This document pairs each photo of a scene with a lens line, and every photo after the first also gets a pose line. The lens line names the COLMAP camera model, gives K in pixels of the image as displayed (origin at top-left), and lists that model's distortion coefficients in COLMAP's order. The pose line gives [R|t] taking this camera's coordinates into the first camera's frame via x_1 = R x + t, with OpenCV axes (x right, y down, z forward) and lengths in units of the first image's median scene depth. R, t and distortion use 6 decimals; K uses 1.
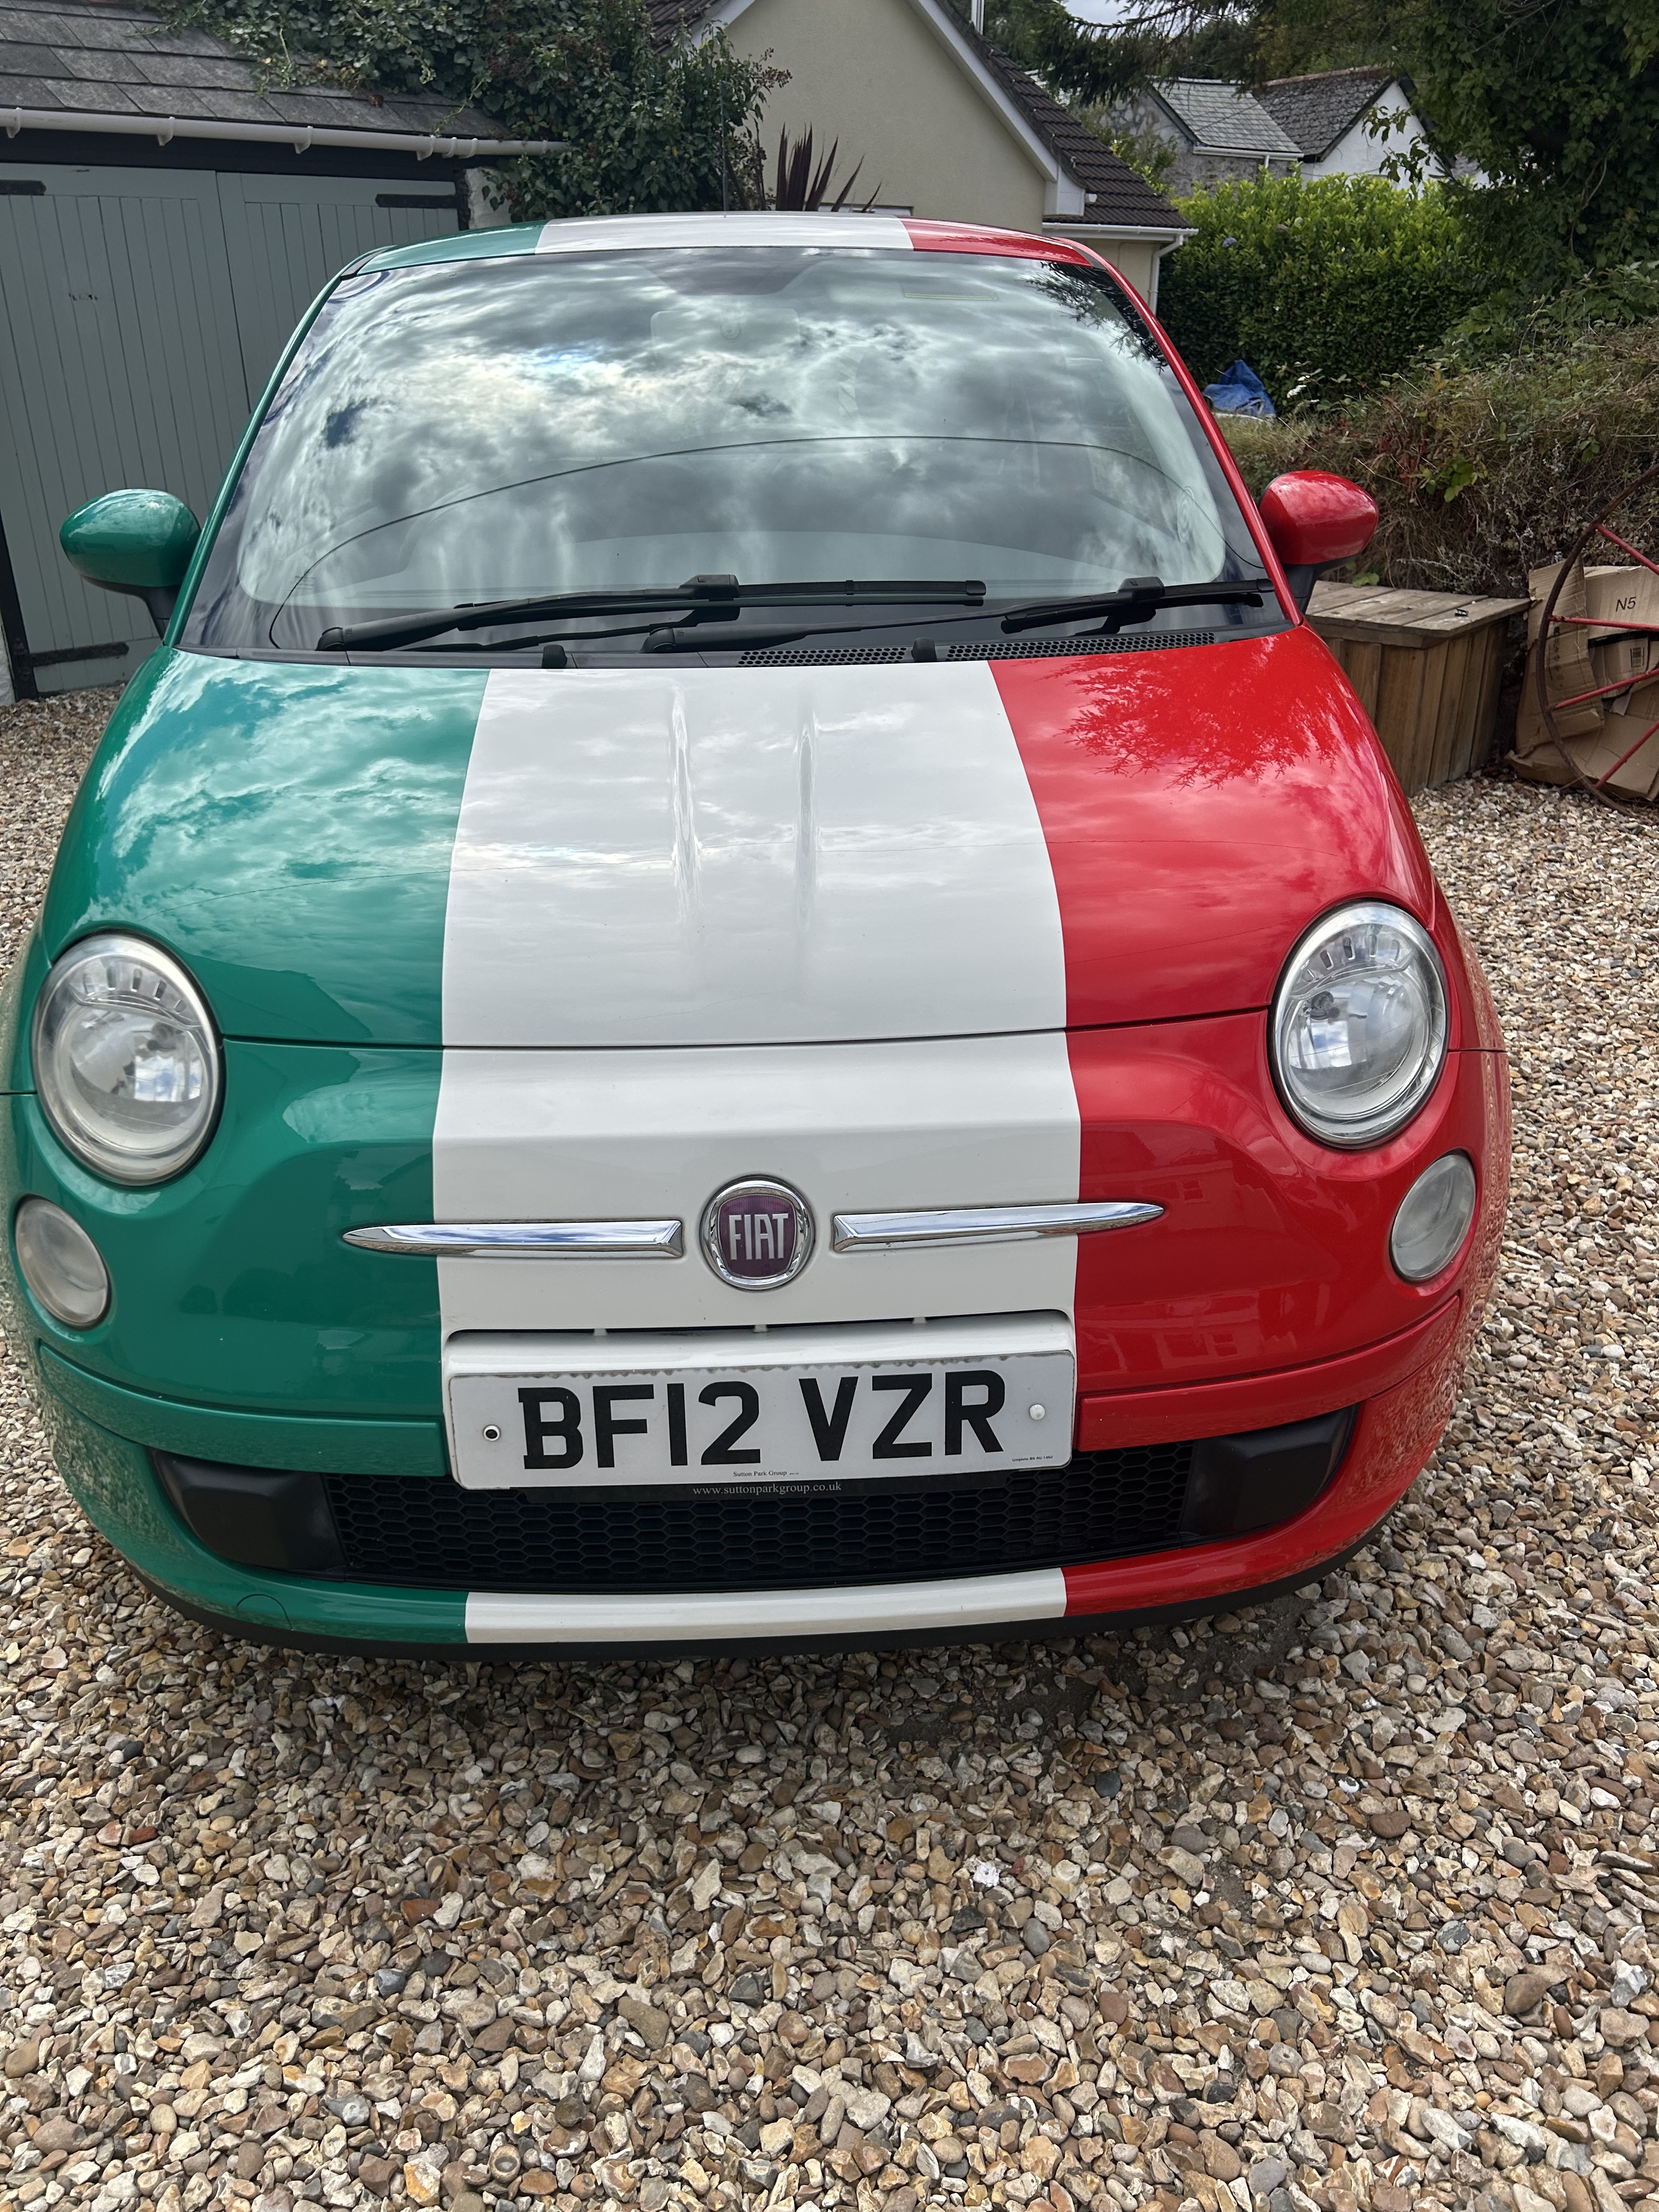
lens RADIAL K [[1687.8, 0, 824.0], [0, 1687.8, 1118.5], [0, 0, 1]] dist [0.038335, -0.045799]
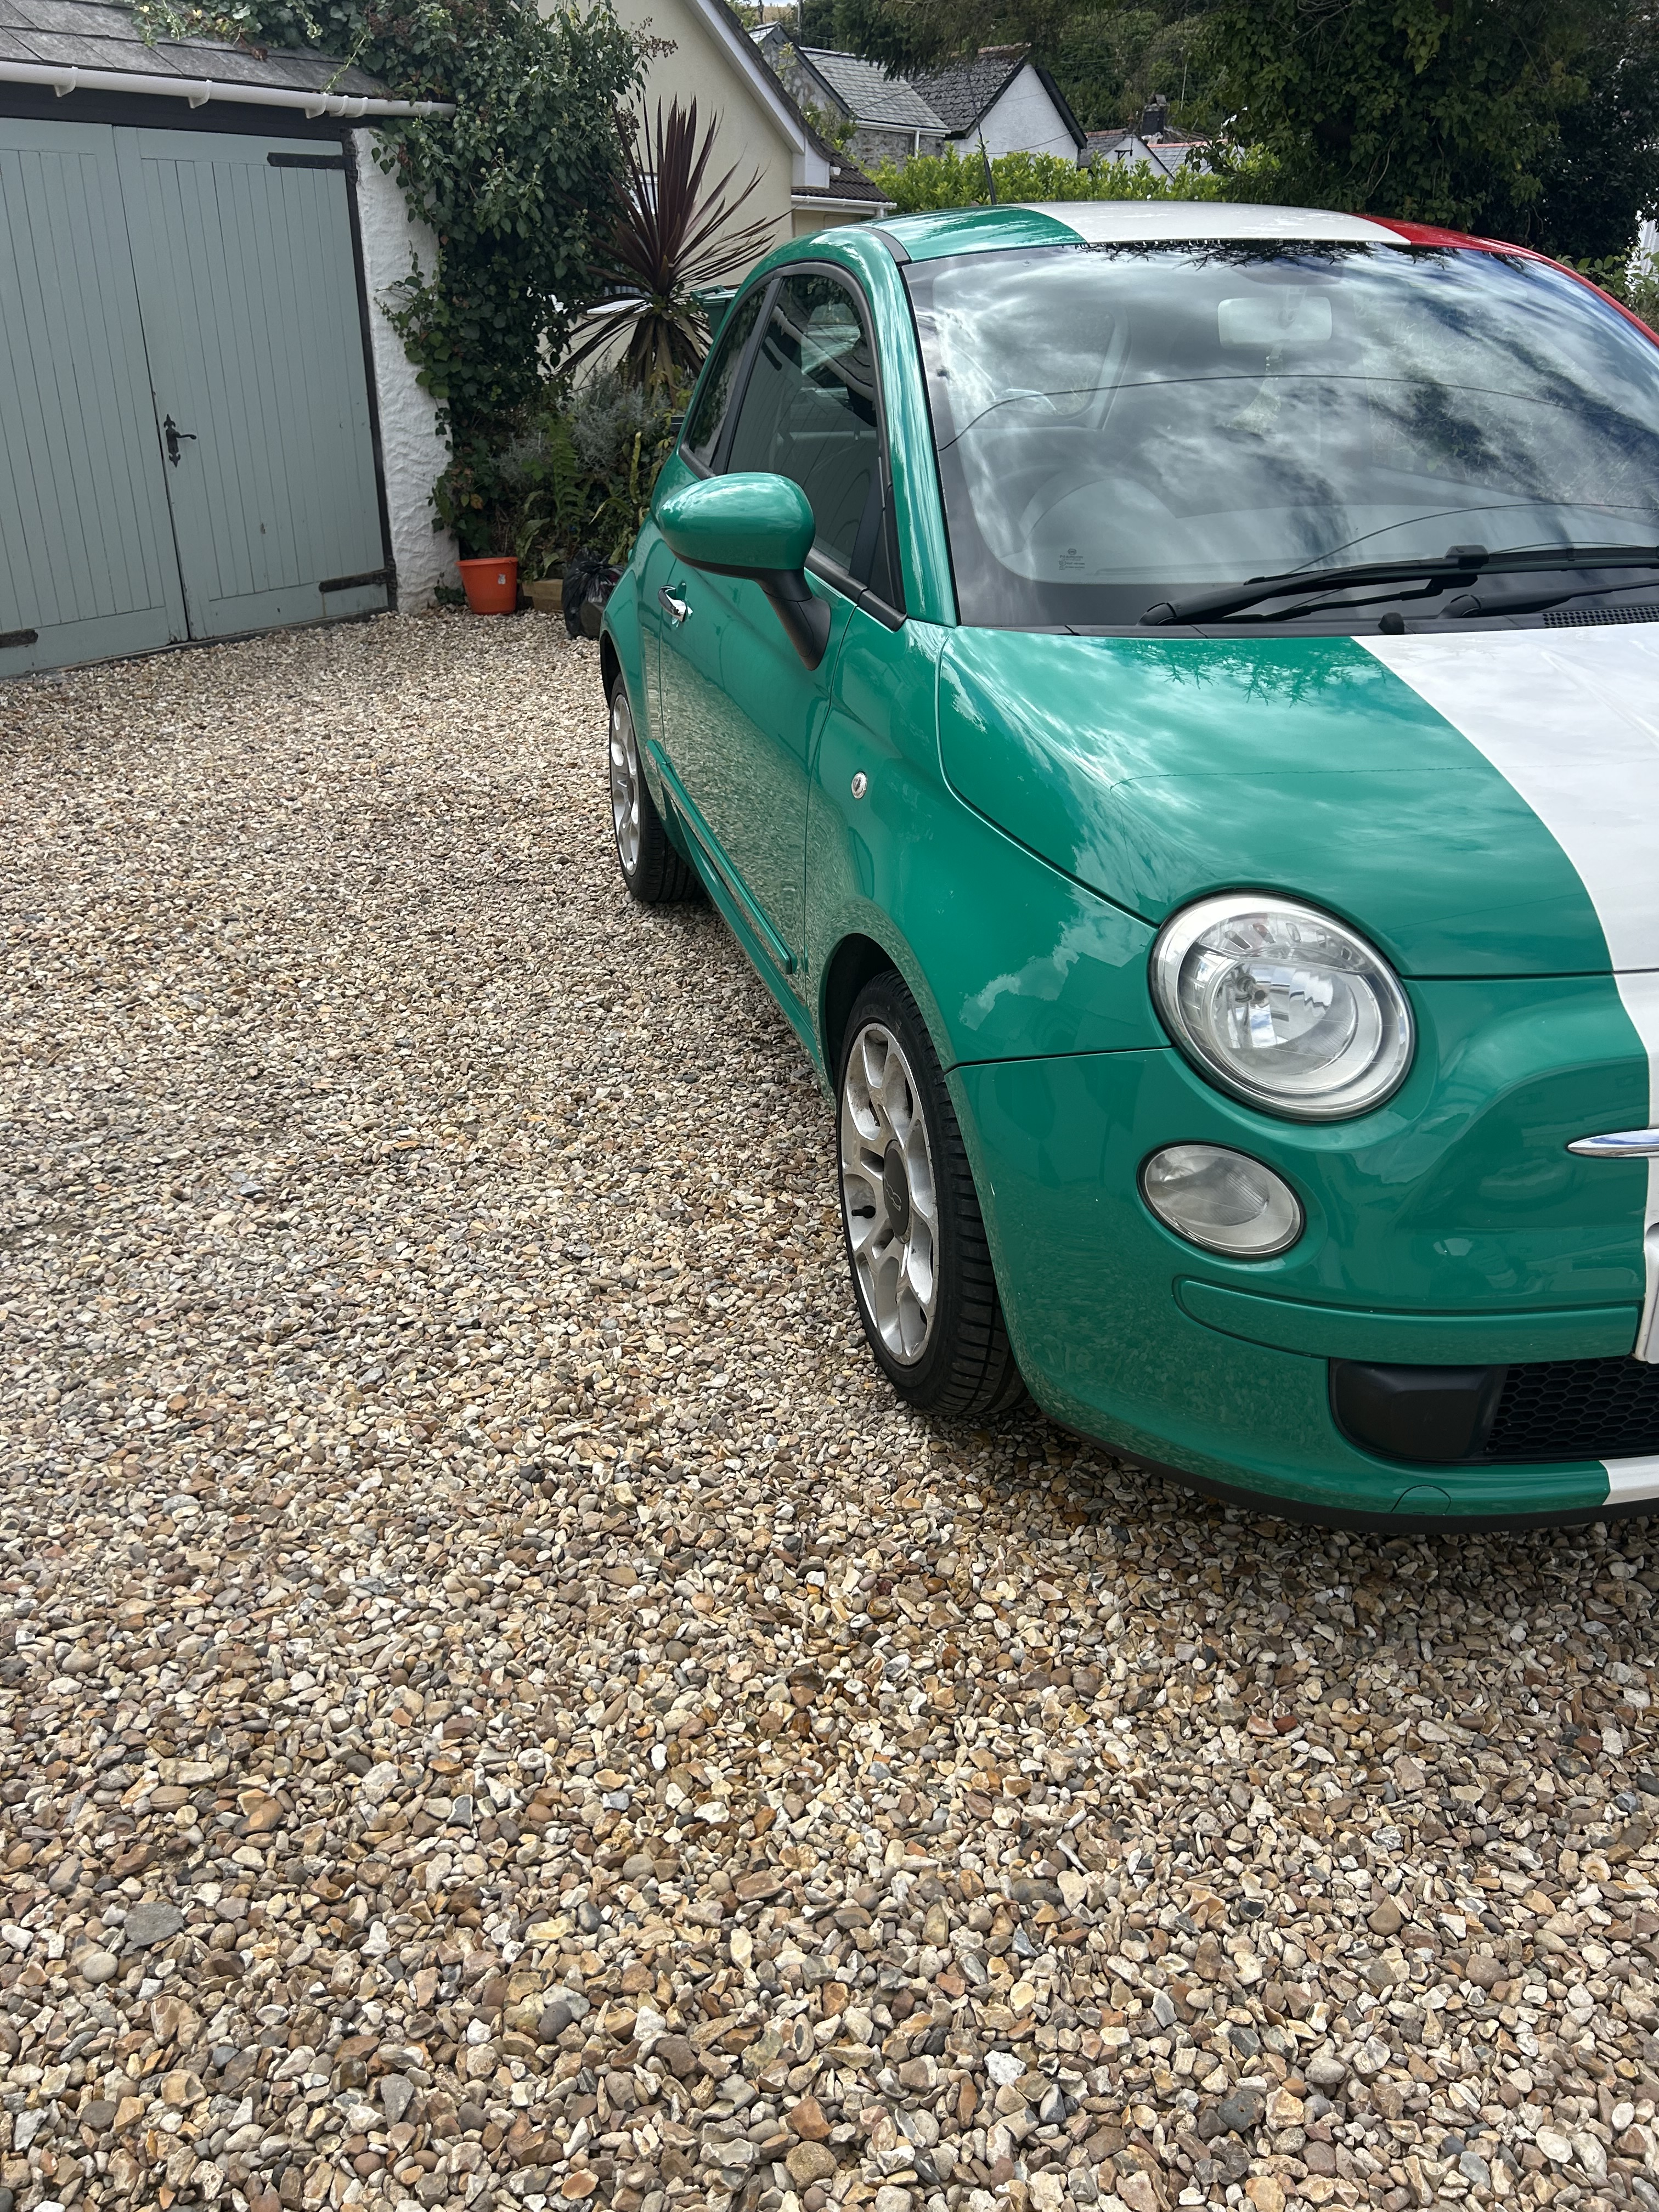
lens RADIAL K [[1687.8, 0, 830.3], [0, 1687.8, 1112.3], [0, 0, 1]] dist [0.038335, -0.045799]
pose [[0.979617, -0.075759, 0.186043, -0.172371], [0.073376, 0.997110, 0.019672, -0.001811], [-0.186995, -0.005620, 0.982345, -0.000974]]
